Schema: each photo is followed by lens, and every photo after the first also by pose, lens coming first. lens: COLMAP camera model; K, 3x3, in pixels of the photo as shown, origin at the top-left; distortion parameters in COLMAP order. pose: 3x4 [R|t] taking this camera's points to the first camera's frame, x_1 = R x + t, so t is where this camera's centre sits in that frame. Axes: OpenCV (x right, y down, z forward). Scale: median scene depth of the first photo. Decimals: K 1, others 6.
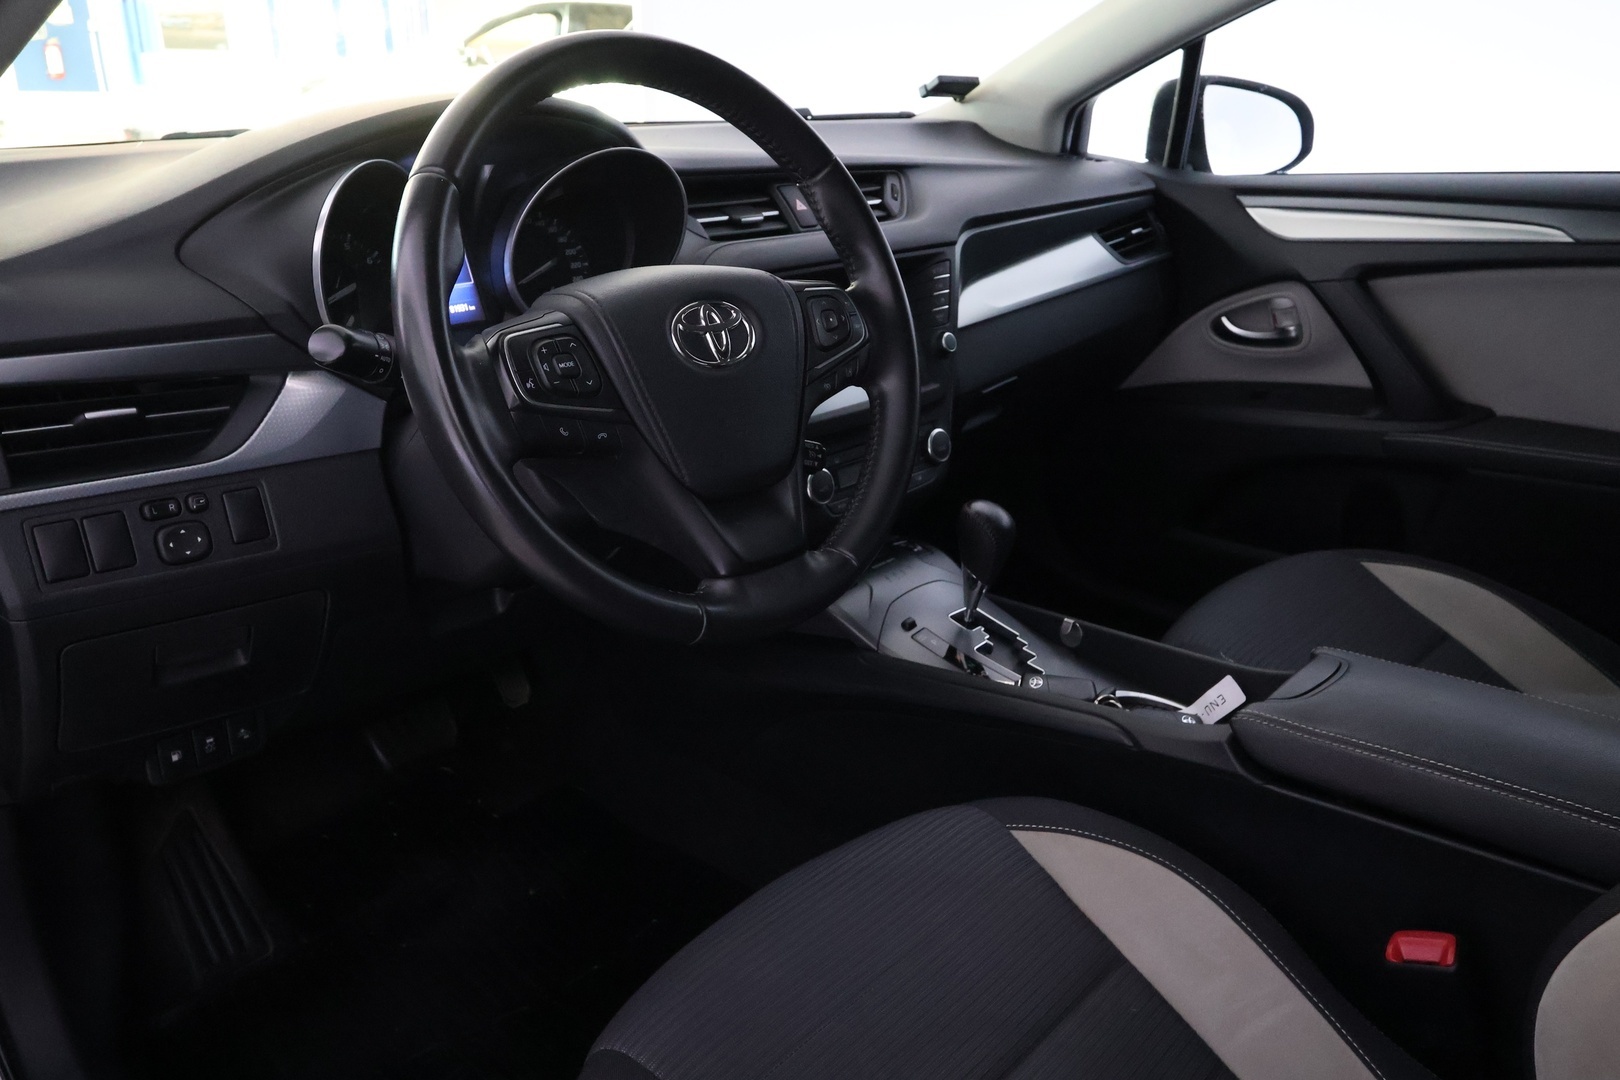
lens RADIAL K [[1398.5, 0, 810.0], [0, 1398.5, 540.0], [0, 0, 1]] dist [0.004969, -0.000568]
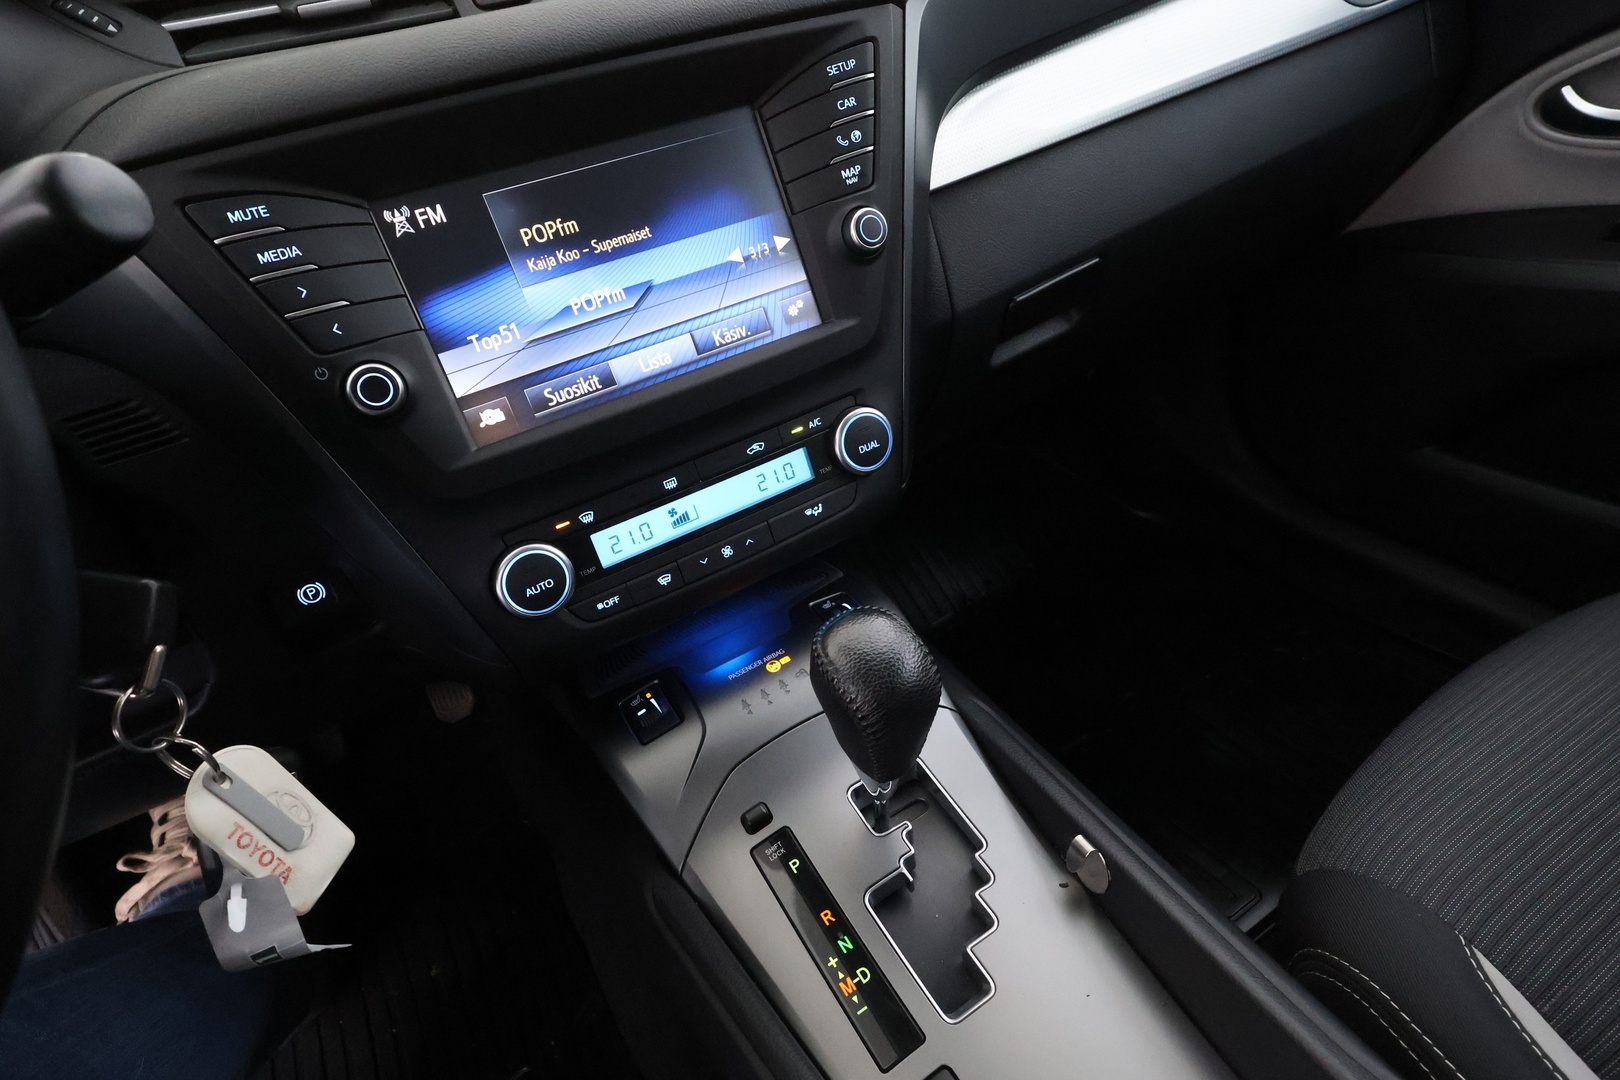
lens RADIAL K [[833.9, 0, 808.9], [0, 833.9, 521.9], [0, 0, 1]] dist [-0.001376, 0.000401]
pose [[0.926204, 0.030196, -0.375812, 0.186519], [0.060139, 0.972192, 0.226330, -0.106907], [0.372196, -0.232229, 0.898632, 0.698150]]
